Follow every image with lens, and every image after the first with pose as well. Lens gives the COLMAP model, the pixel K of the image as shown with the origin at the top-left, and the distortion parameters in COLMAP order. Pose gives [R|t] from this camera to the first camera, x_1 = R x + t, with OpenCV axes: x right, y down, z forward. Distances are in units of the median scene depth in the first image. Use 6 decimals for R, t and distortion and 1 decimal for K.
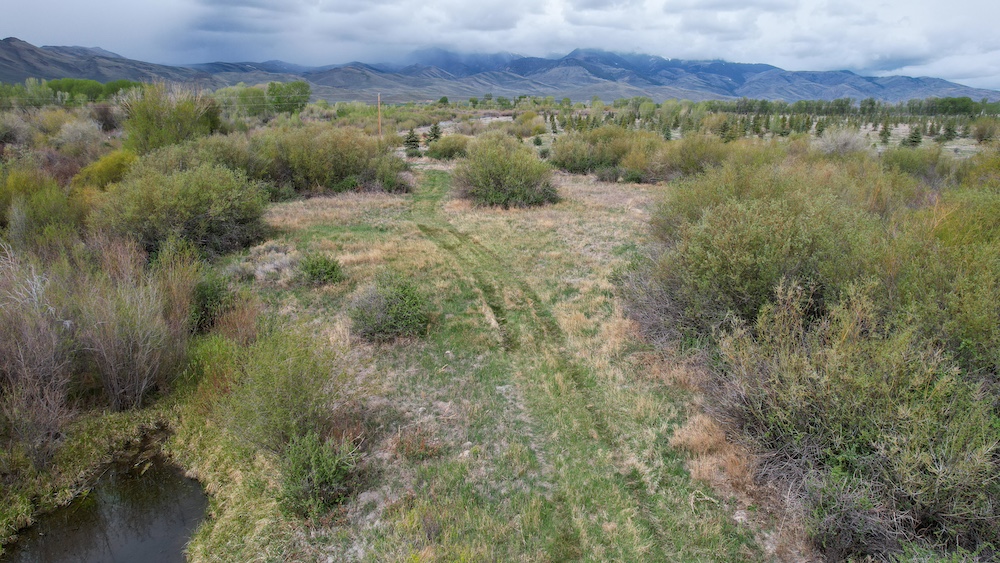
lens RADIAL K [[644.0, 0, 504.2], [0, 644.0, 282.3], [0, 0, 1]] dist [-0.078459, 0.070438]
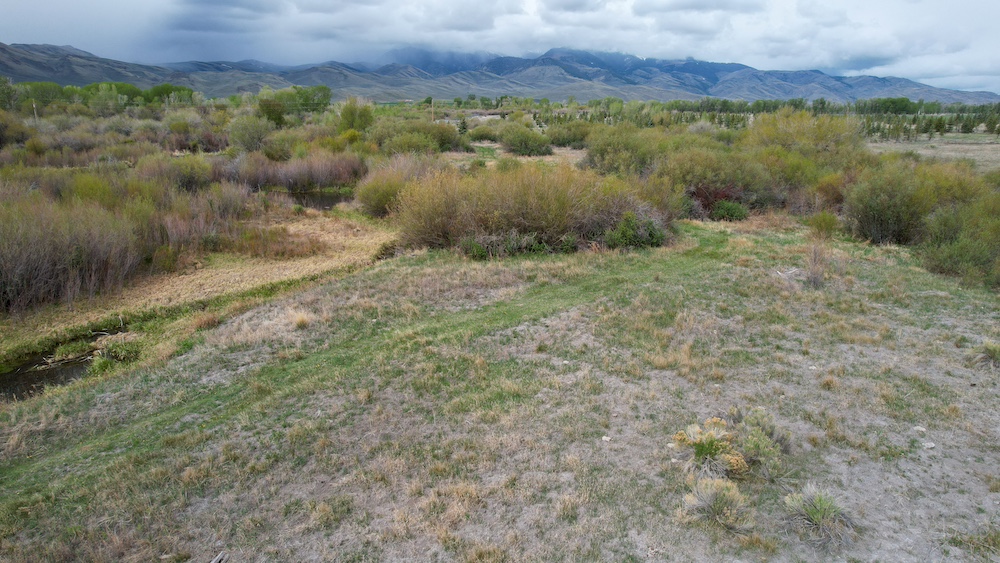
lens RADIAL K [[644.0, 0, 504.2], [0, 644.0, 282.3], [0, 0, 1]] dist [-0.078459, 0.070438]
pose [[0.999378, -0.009766, 0.033881, -0.014912], [0.009722, 0.999952, 0.001483, 0.028553], [-0.033894, -0.001152, 0.999425, -0.107946]]
